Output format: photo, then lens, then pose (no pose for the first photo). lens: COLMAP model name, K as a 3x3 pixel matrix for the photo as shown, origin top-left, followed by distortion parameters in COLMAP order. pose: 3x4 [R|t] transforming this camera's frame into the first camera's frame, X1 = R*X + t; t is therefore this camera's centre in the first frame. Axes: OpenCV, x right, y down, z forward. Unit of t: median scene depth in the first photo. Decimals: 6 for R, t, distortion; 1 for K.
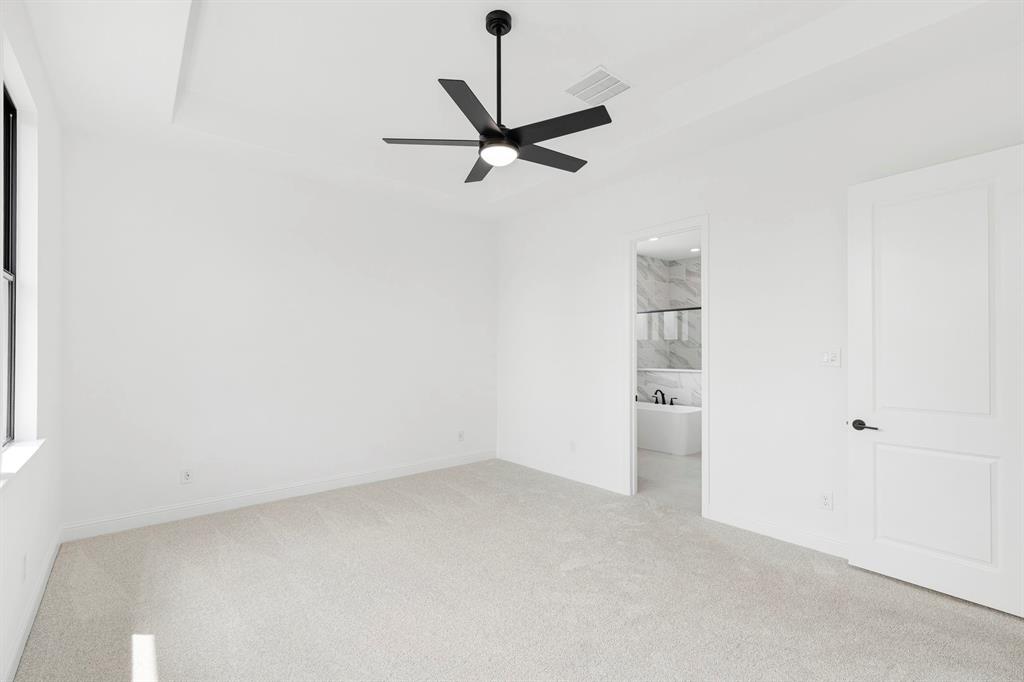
lens RADIAL K [[463.5, 0, 515.0], [0, 463.5, 348.2], [0, 0, 1]] dist [0.004944, 0.000332]
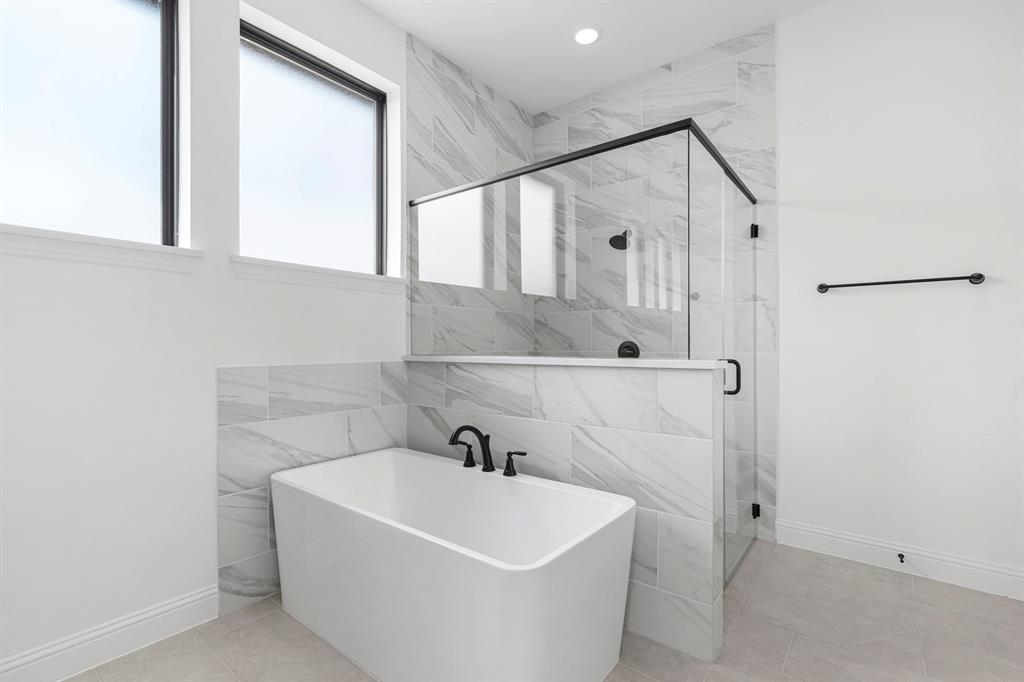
lens RADIAL K [[463.5, 0, 511.6], [0, 463.5, 343.1], [0, 0, 1]] dist [0.004944, 0.000332]
pose [[0.982907, -0.000847, 0.184102, 0.241530], [0.001587, 0.999991, -0.003872, 0.032443], [-0.184097, 0.004098, 0.982899, 0.598929]]
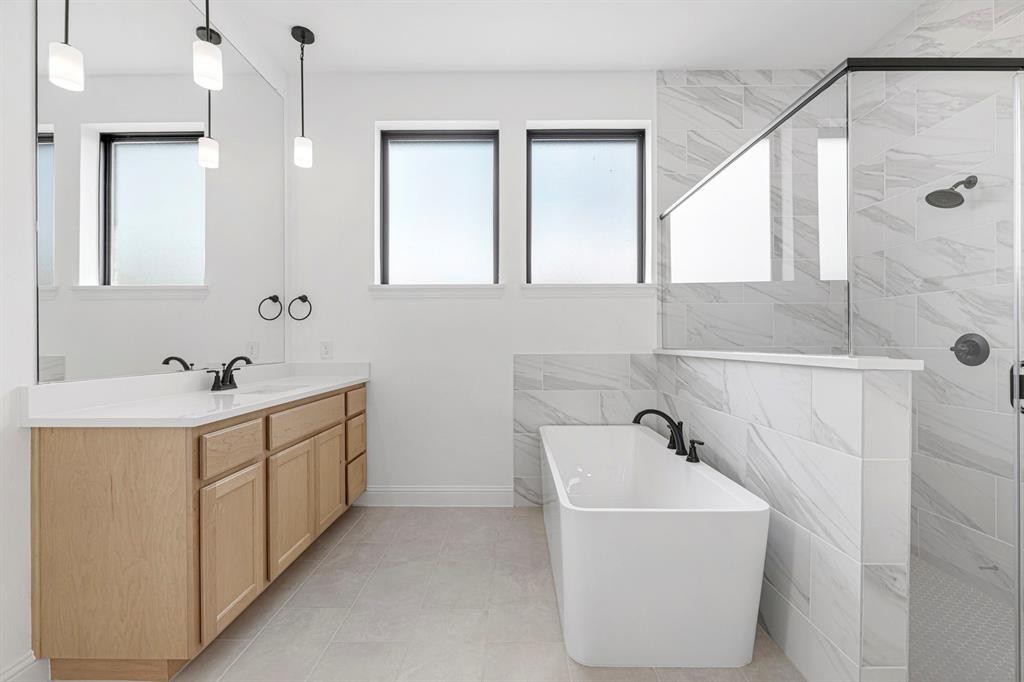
lens RADIAL K [[420.4, 0, 510.6], [0, 420.4, 342.7], [0, 0, 1]] dist [0.001049, 0.000415]
pose [[0.755607, -0.000250, -0.655025, 0.368740], [0.002085, 0.999996, 0.002025, 0.033780], [0.655021, -0.002896, 0.755605, 0.594525]]
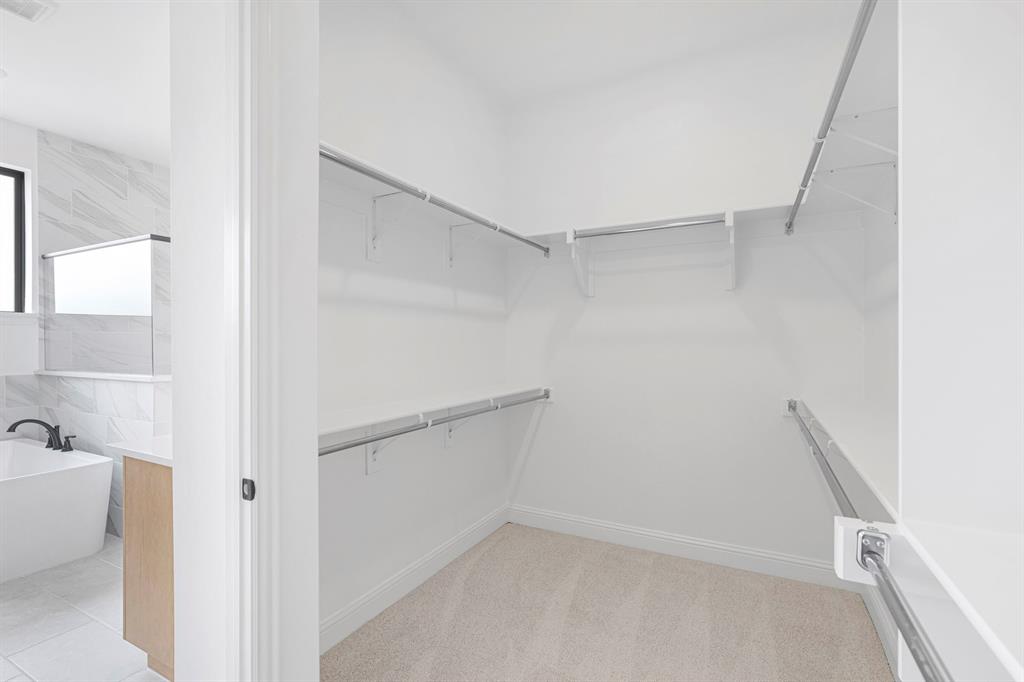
lens RADIAL K [[463.5, 0, 512.8], [0, 463.5, 340.4], [0, 0, 1]] dist [0.004944, 0.000332]
pose [[0.925424, -0.001557, 0.378931, 0.486662], [0.001342, 0.999999, 0.000831, 0.011181], [-0.378932, -0.000260, 0.925425, 0.345020]]
